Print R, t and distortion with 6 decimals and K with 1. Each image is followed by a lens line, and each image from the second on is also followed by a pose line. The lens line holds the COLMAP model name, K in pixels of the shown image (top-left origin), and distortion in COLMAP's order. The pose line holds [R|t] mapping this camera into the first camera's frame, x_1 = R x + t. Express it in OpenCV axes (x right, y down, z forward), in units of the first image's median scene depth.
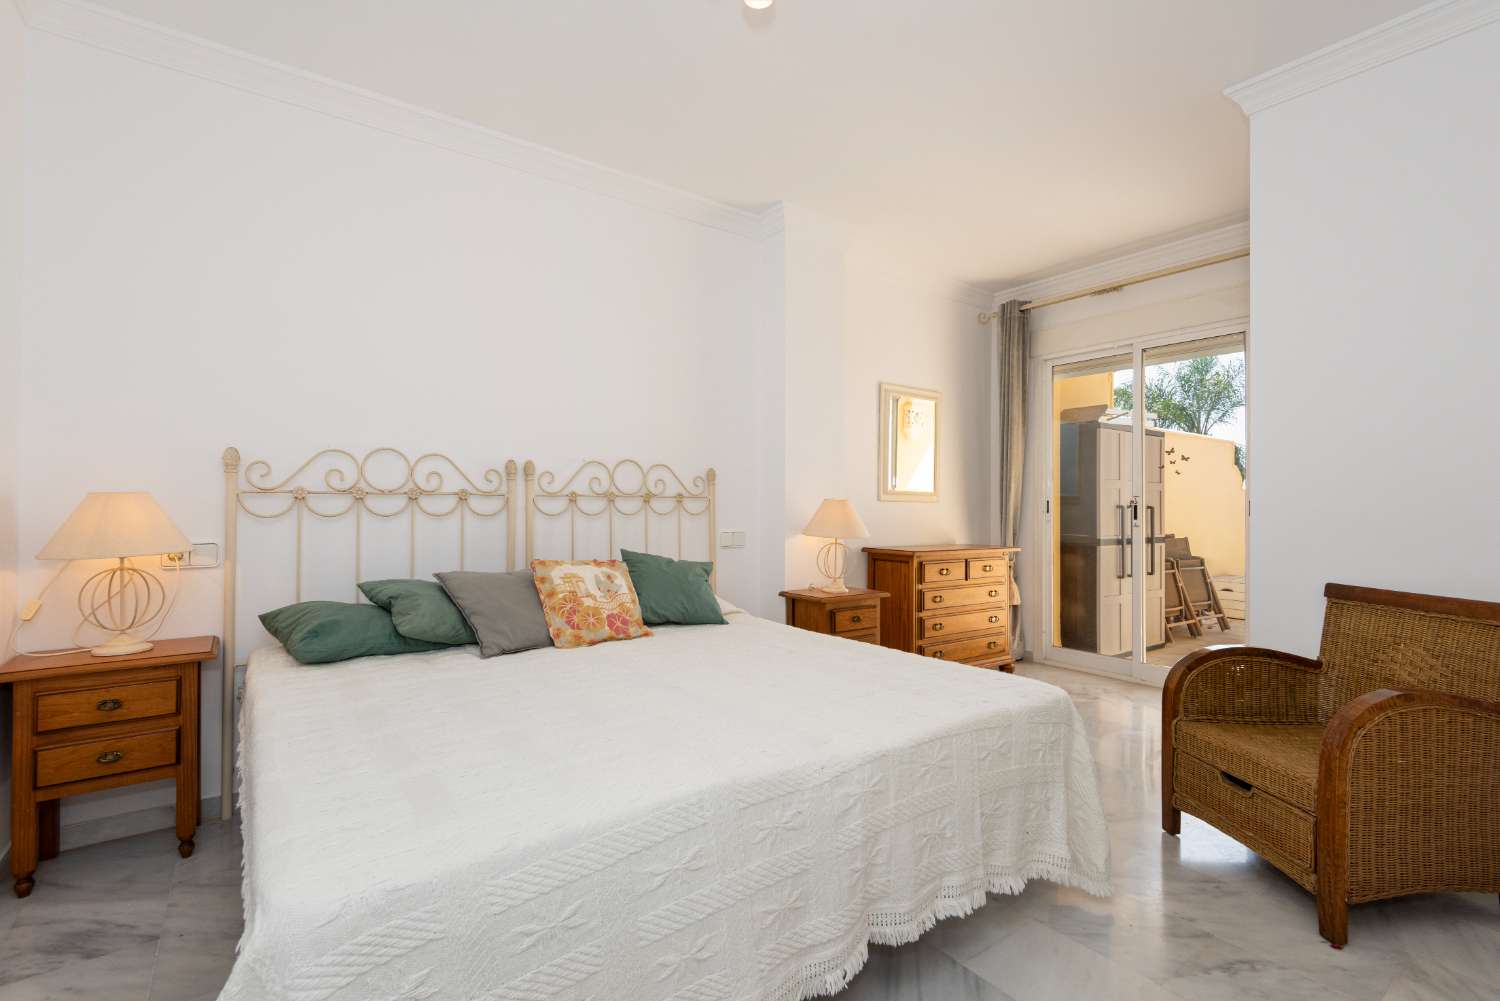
lens RADIAL K [[685.2, 0, 736.6], [0, 685.2, 496.3], [0, 0, 1]] dist [0.019870, -0.001261]
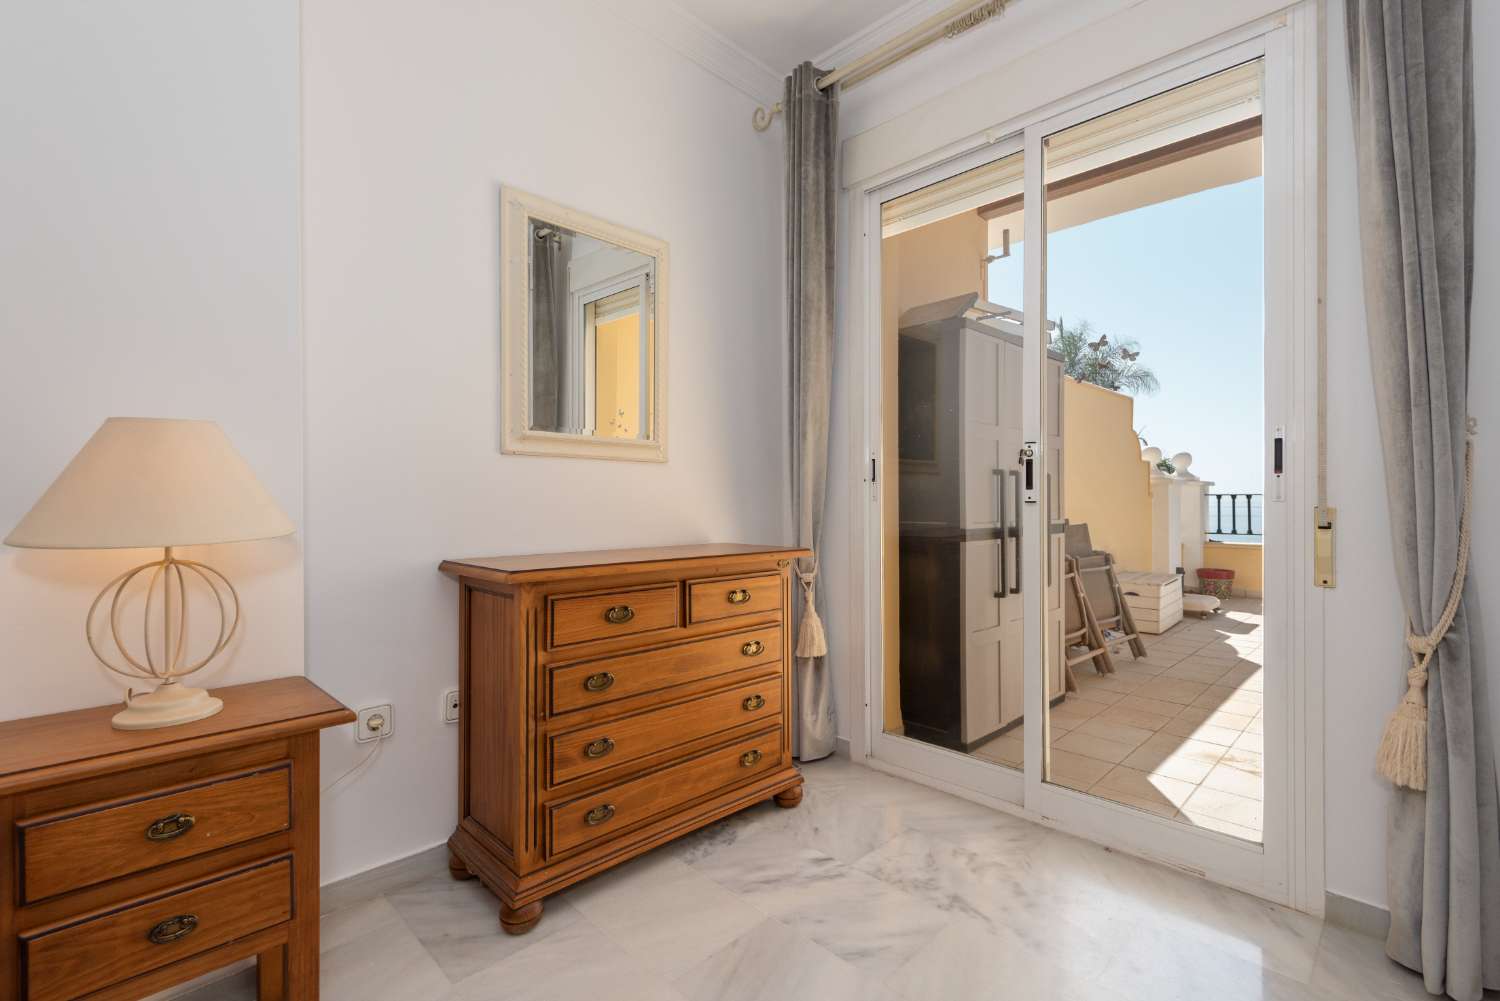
lens RADIAL K [[685.2, 0, 736.6], [0, 685.2, 496.3], [0, 0, 1]] dist [0.019870, -0.001261]
pose [[0.988720, -0.009442, 0.149477, 0.267239], [0.007885, 0.999908, 0.011008, 0.028481], [-0.149568, -0.009705, 0.988704, 0.489440]]
